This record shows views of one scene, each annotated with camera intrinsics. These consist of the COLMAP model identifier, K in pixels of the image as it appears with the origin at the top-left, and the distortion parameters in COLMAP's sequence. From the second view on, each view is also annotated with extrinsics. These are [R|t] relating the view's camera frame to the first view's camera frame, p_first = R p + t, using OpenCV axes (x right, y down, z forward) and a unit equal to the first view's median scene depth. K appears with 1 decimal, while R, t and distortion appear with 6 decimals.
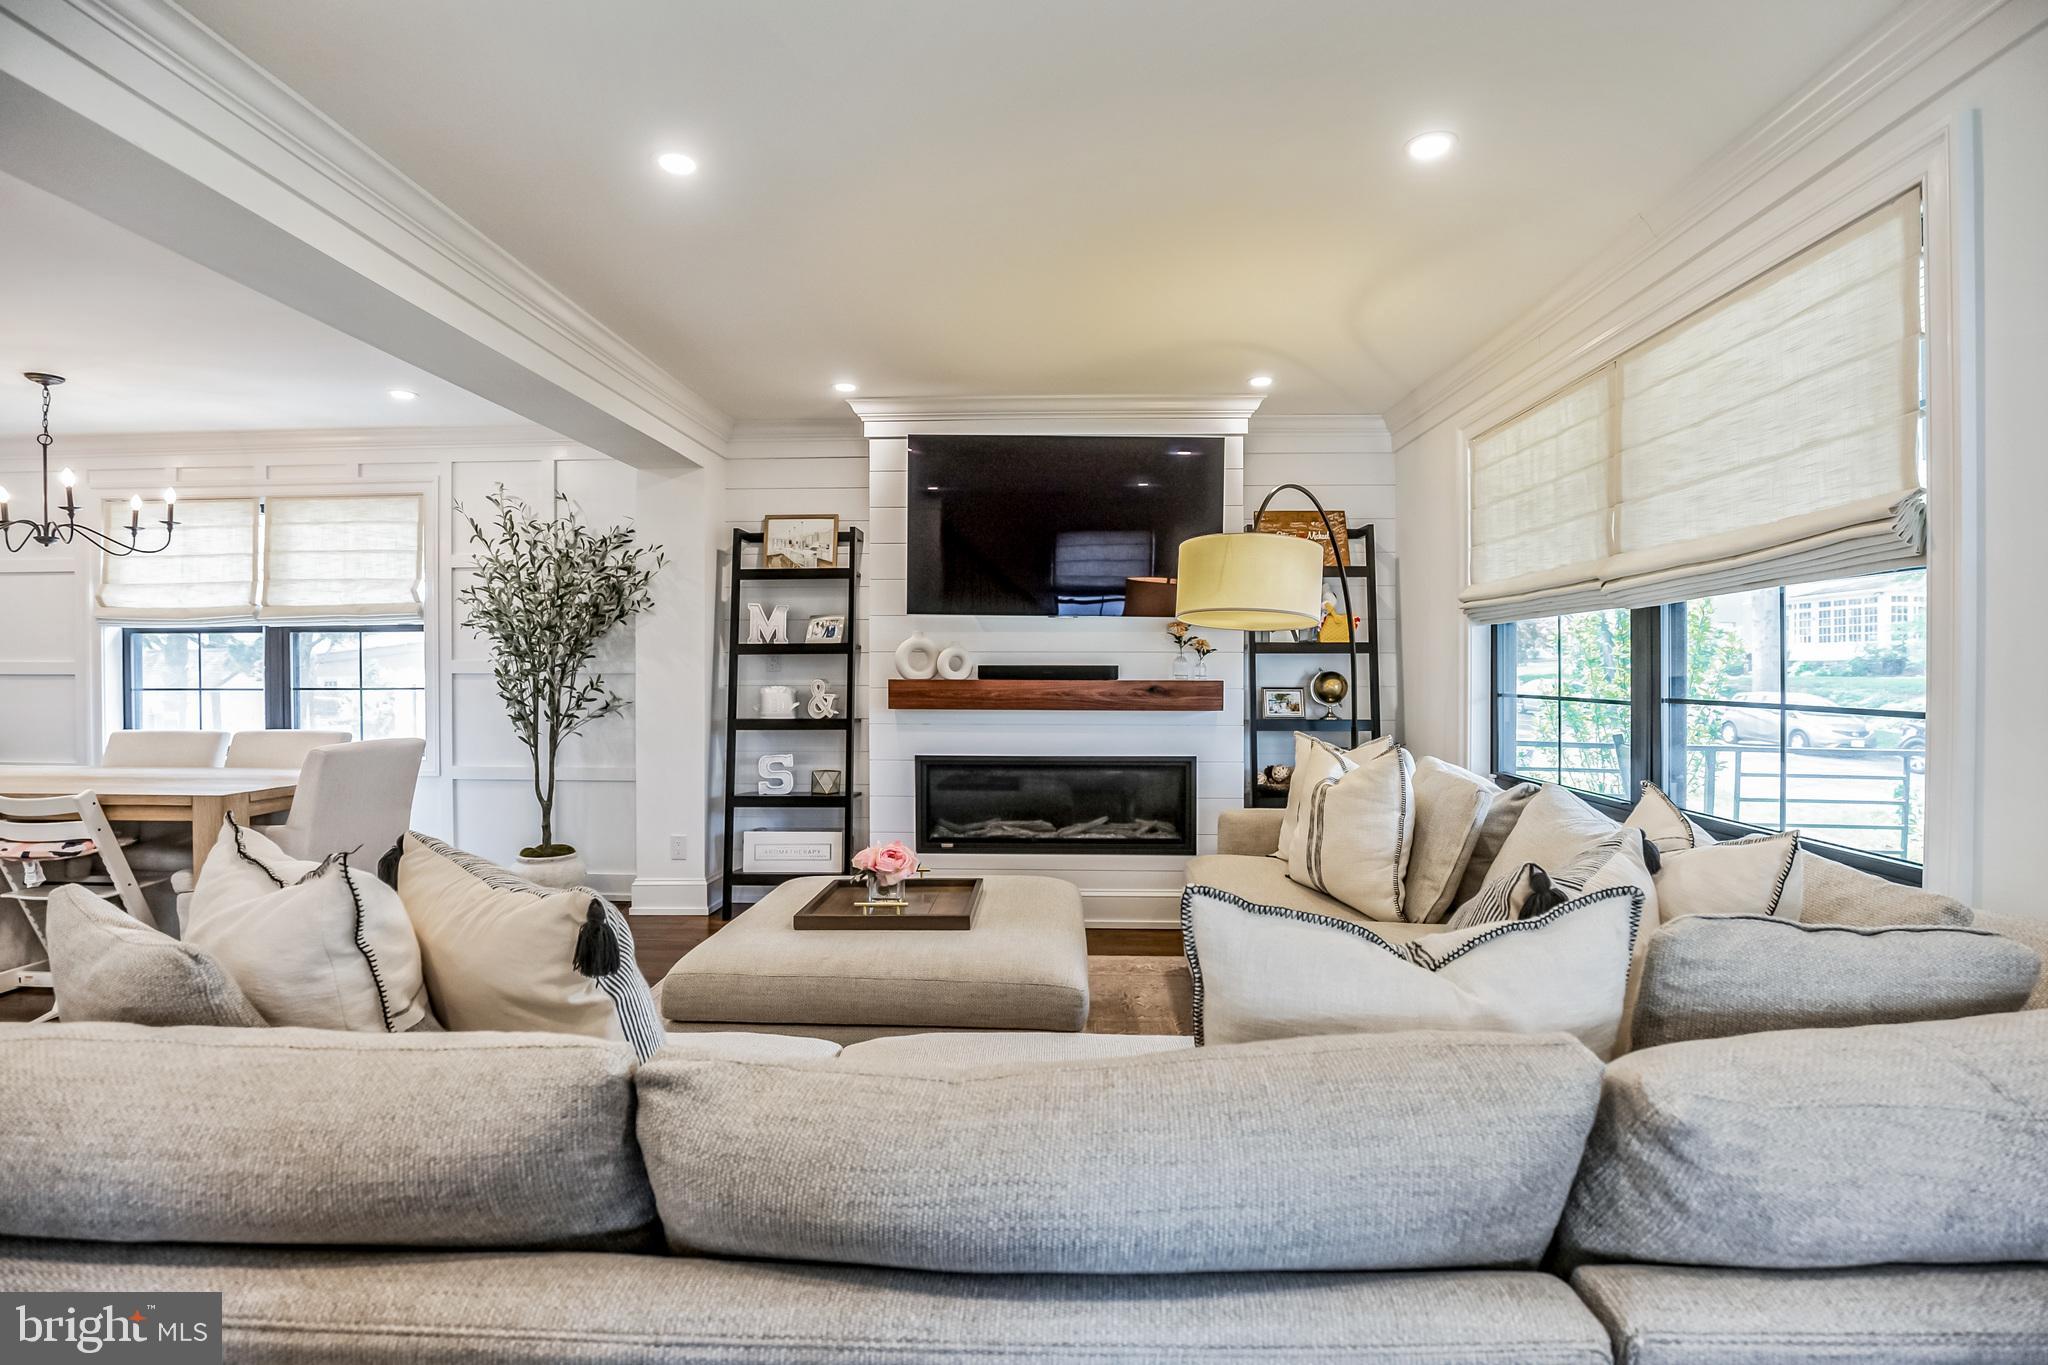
lens RADIAL K [[942.8, 0, 1018.5], [0, 942.8, 675.8], [0, 0, 1]] dist [-0.029065, 0.000508]
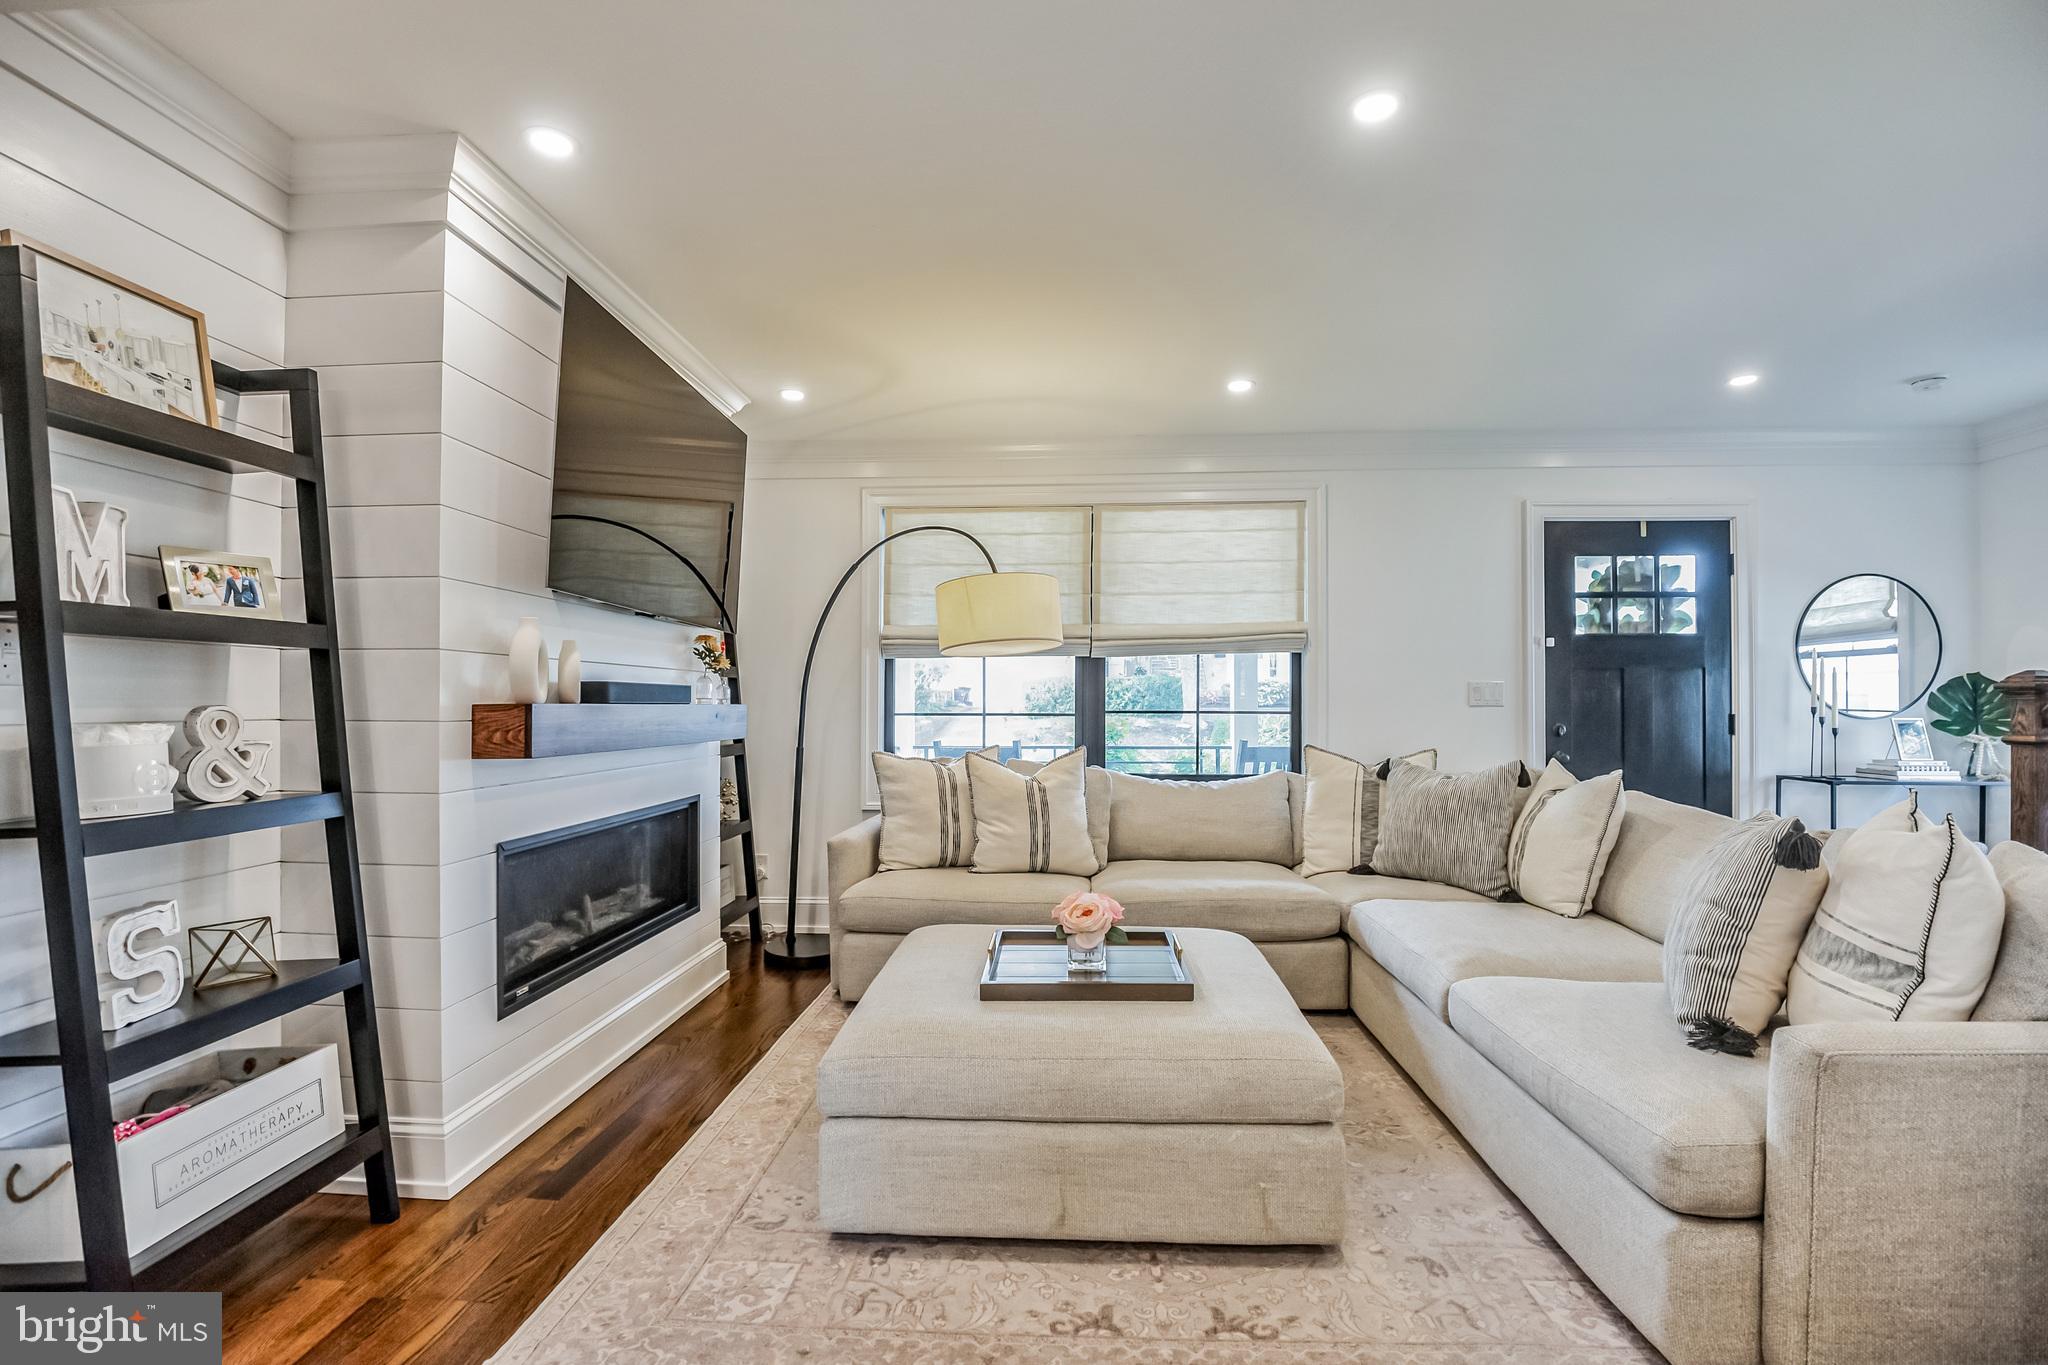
lens RADIAL K [[942.8, 0, 1008.3], [0, 942.8, 695.3], [0, 0, 1]] dist [-0.029065, 0.000508]
pose [[0.037466, 0.007053, 0.999273, -0.570971], [0.005120, 0.999961, -0.007250, 0.003539], [-0.999285, 0.005388, 0.037428, 0.609595]]
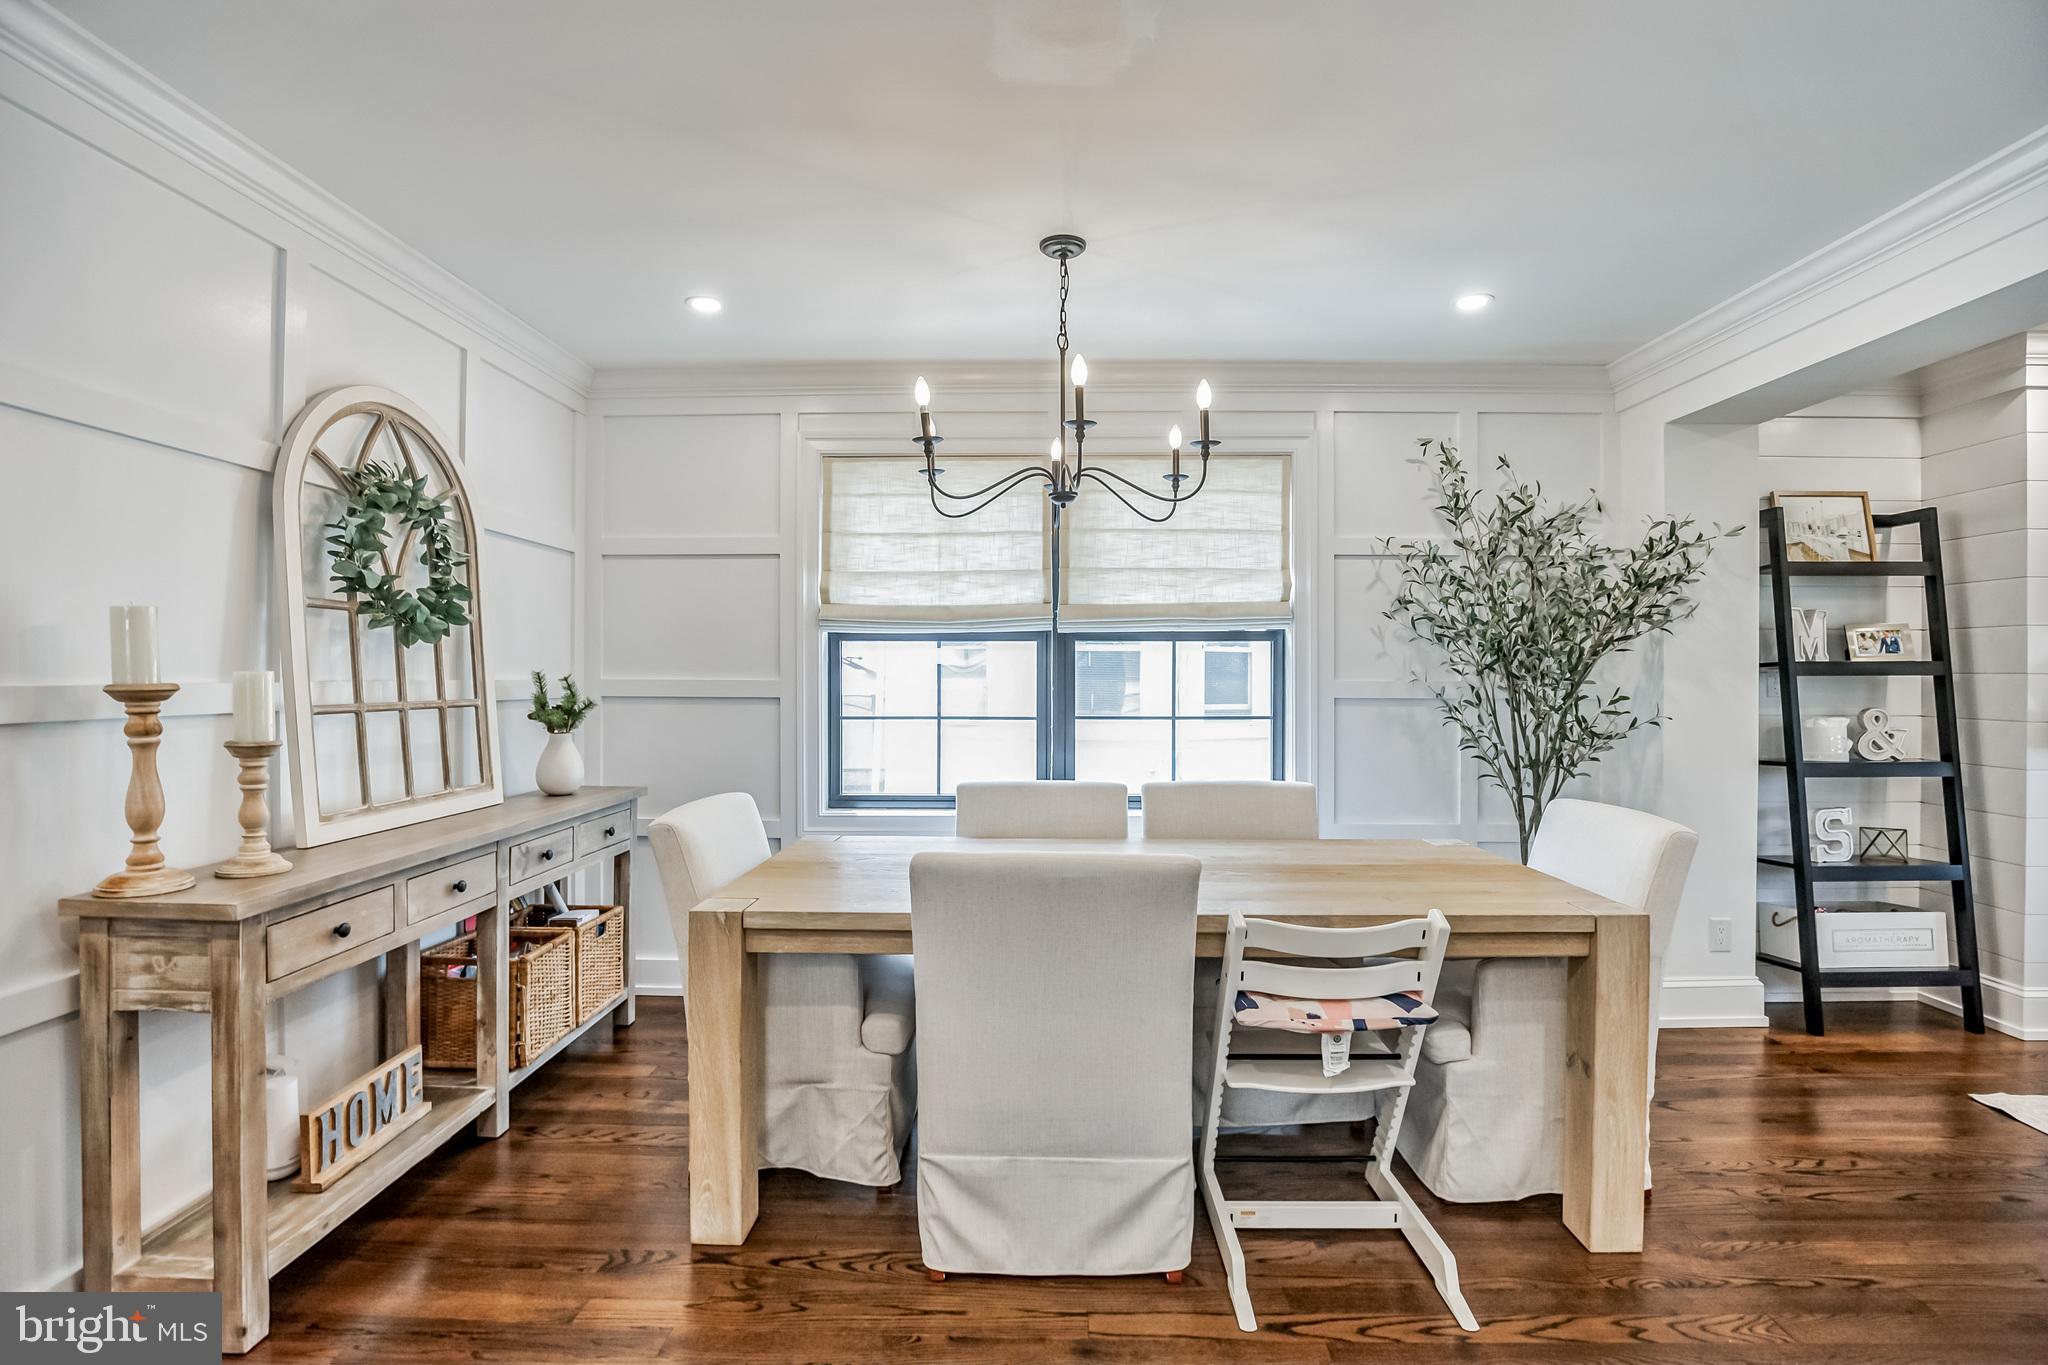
lens RADIAL K [[942.8, 0, 1022.6], [0, 942.8, 680.4], [0, 0, 1]] dist [-0.029065, 0.000508]
pose [[0.999716, 0.003225, 0.023632, -0.869573], [-0.003200, 0.999994, -0.001099, -0.015073], [-0.023636, 0.001023, 0.999720, 0.264302]]
